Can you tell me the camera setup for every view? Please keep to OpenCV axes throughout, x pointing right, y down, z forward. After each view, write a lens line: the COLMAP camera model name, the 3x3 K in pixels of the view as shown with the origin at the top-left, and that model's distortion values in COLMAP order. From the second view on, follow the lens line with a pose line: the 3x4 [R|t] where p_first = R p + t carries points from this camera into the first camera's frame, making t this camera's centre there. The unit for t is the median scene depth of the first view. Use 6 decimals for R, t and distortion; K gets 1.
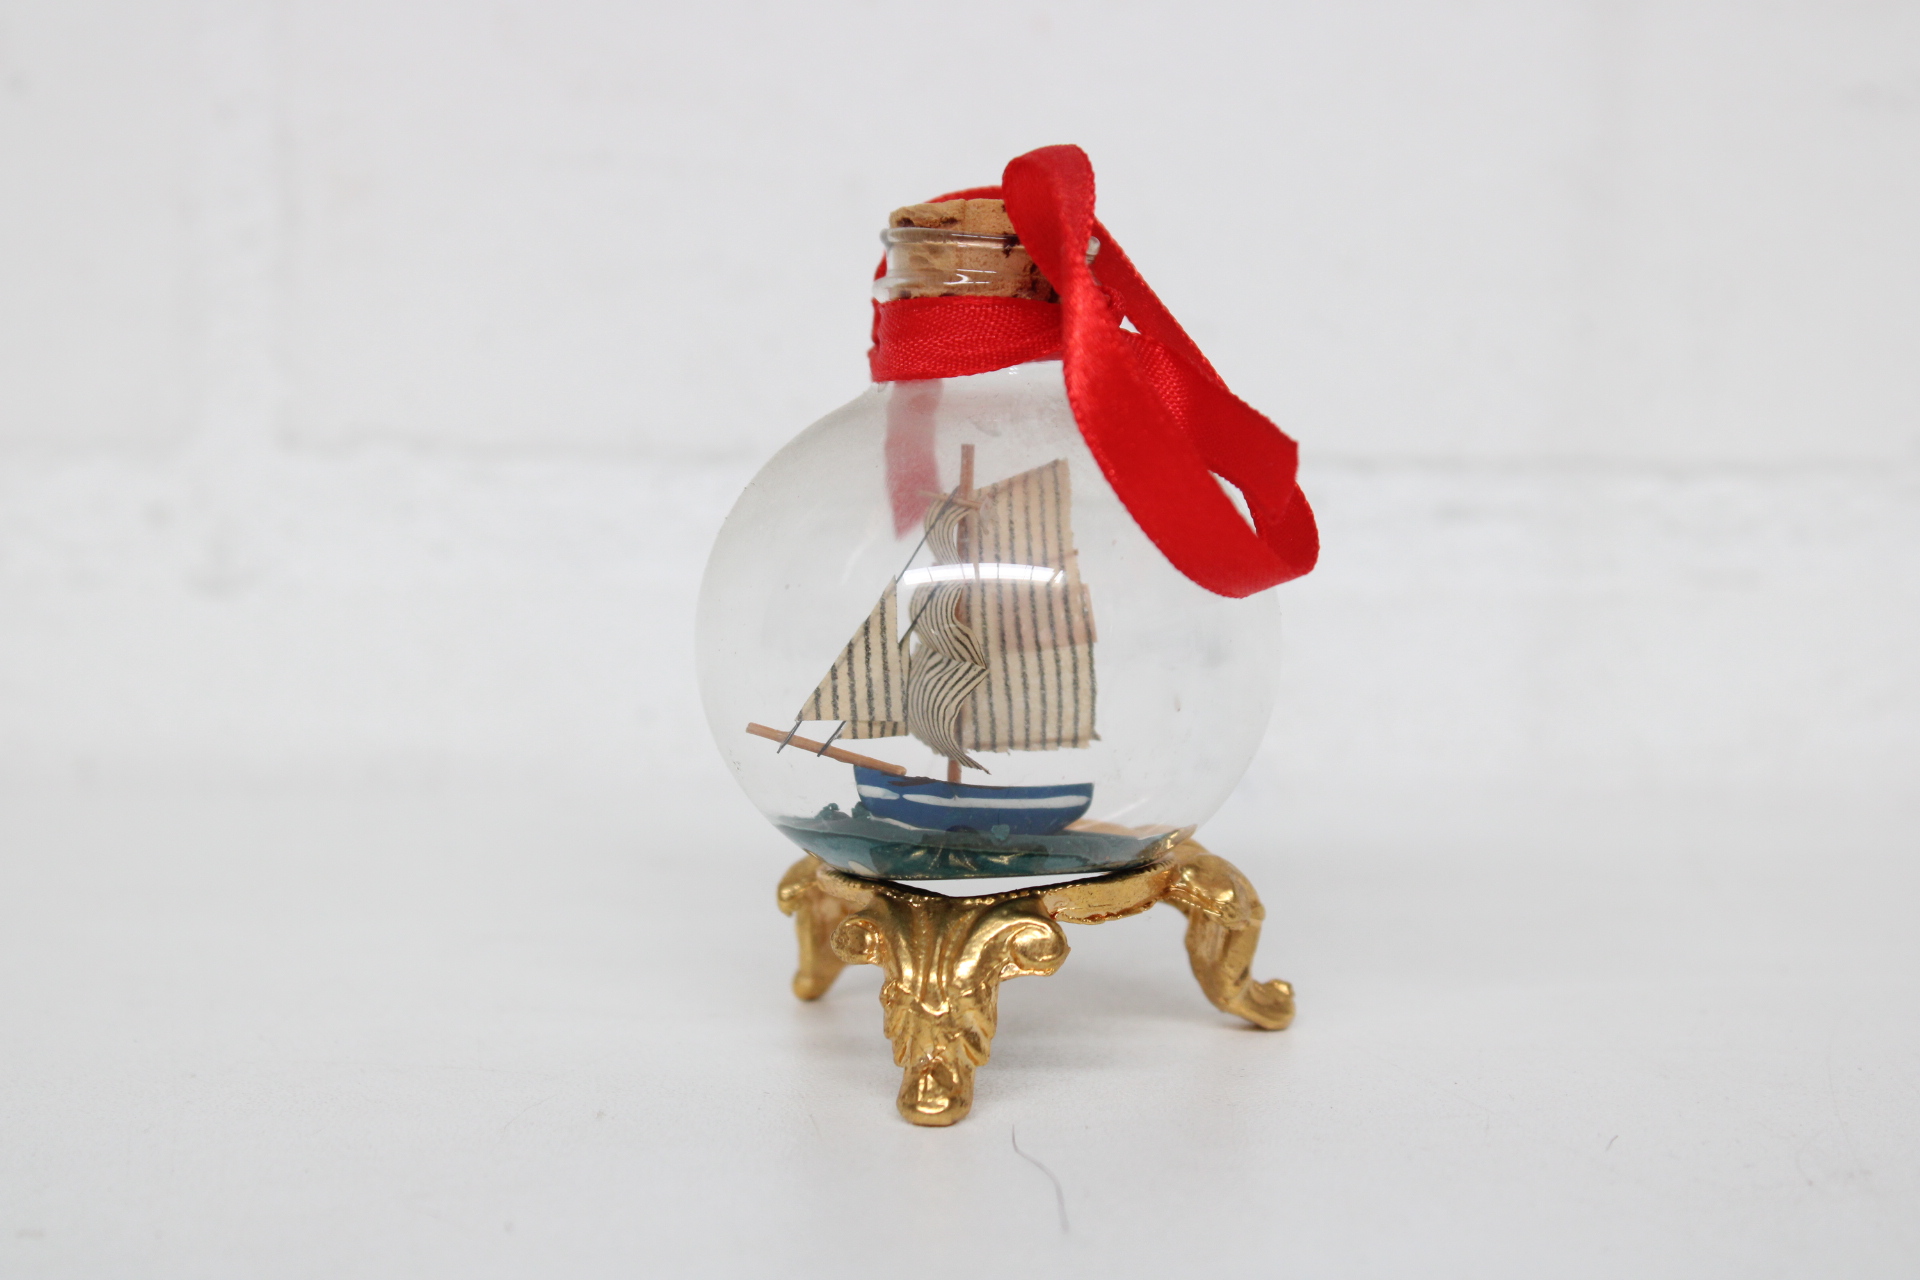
lens RADIAL K [[4340.4, 0, 960.0], [0, 4340.4, 640.0], [0, 0, 1]] dist [-0.034647, -0.044535]
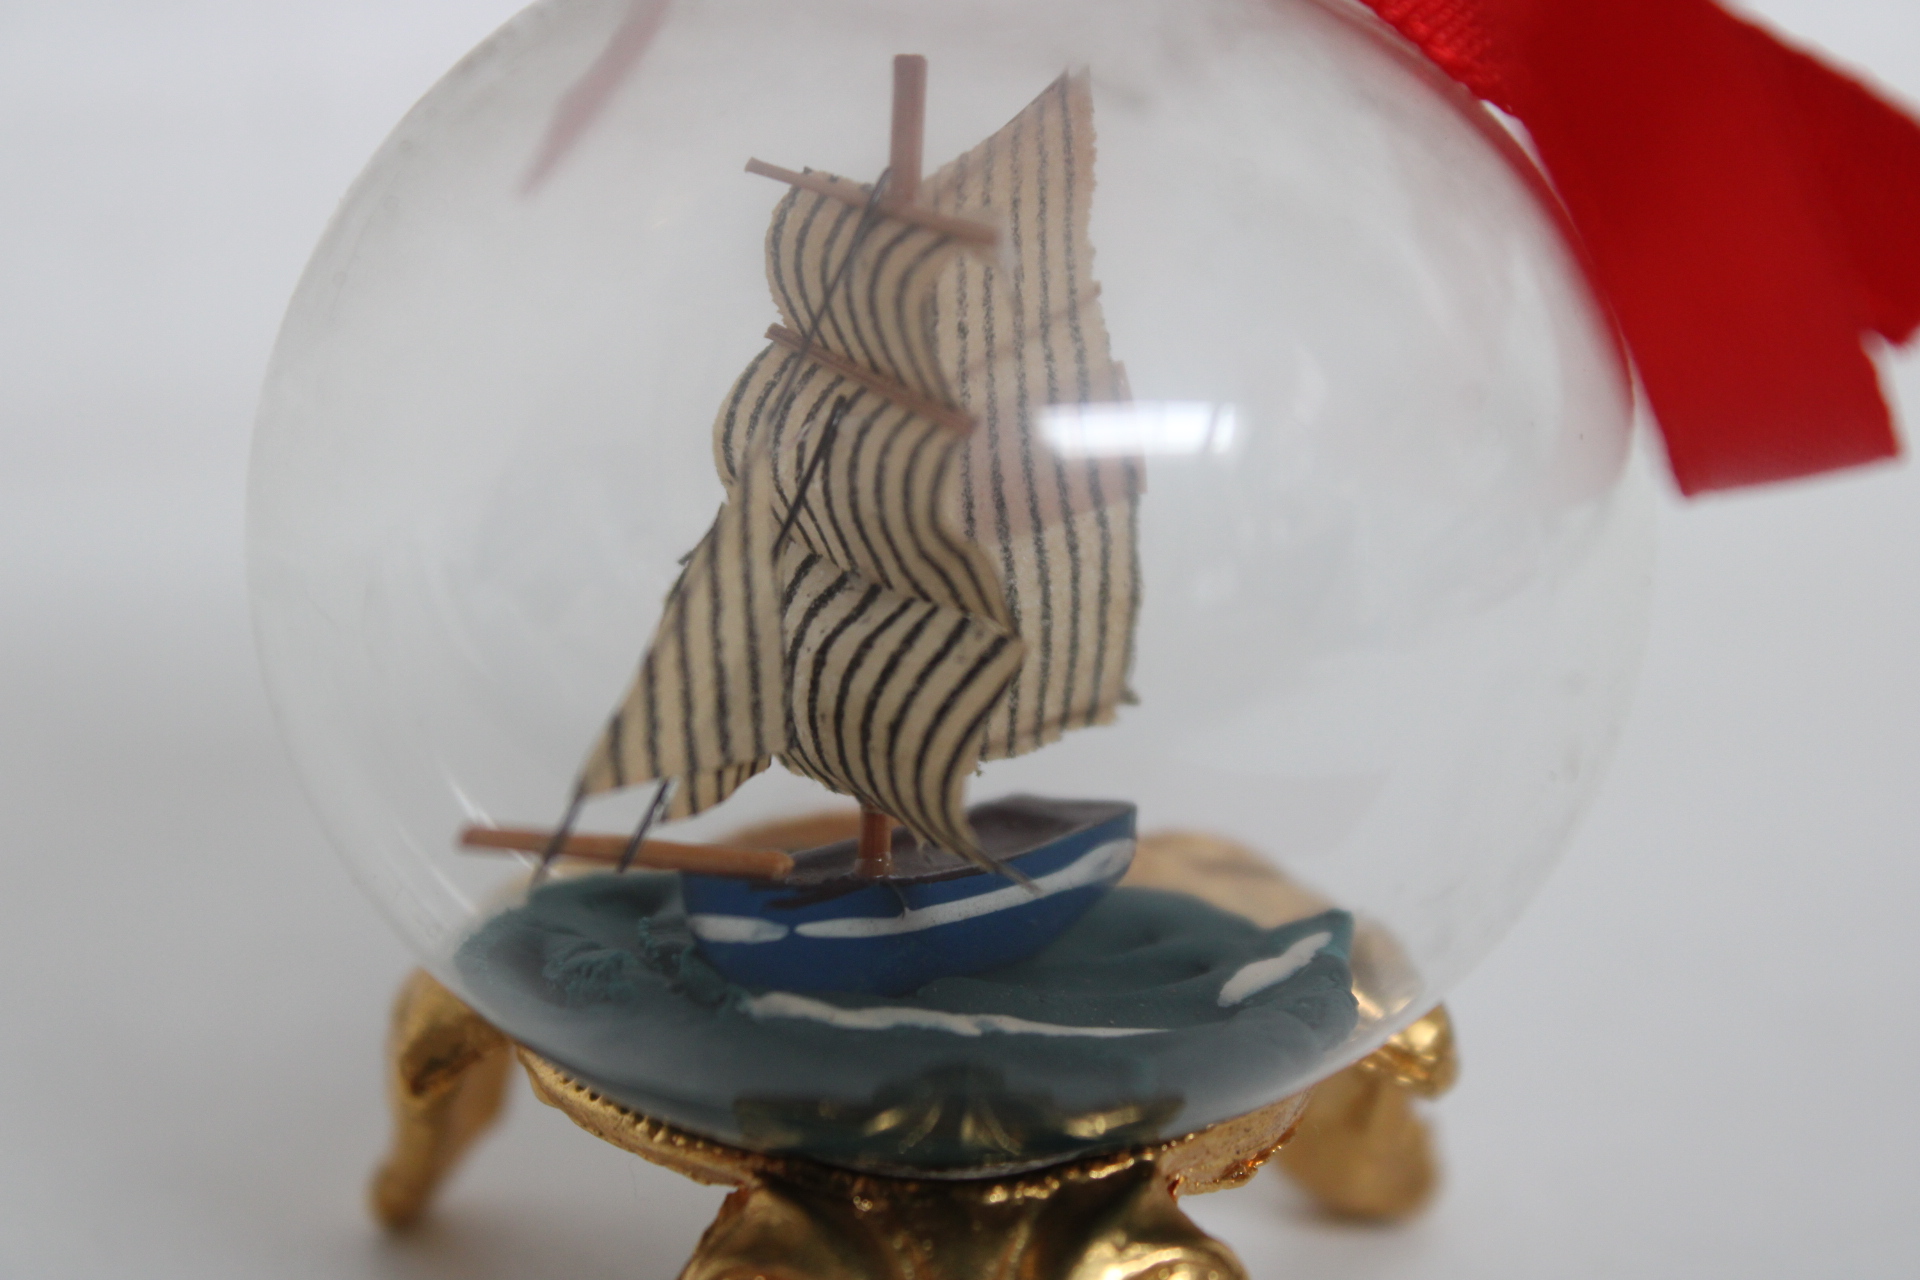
lens RADIAL K [[4060.3, 0, 960.0], [0, 4060.3, 640.0], [0, 0, 1]] dist [-0.054214, 0.038575]
pose [[0.945085, -0.070530, 0.319123, -0.120892], [-0.005259, 0.973028, 0.230625, -0.081442], [-0.326782, -0.219639, 0.919224, 0.640576]]
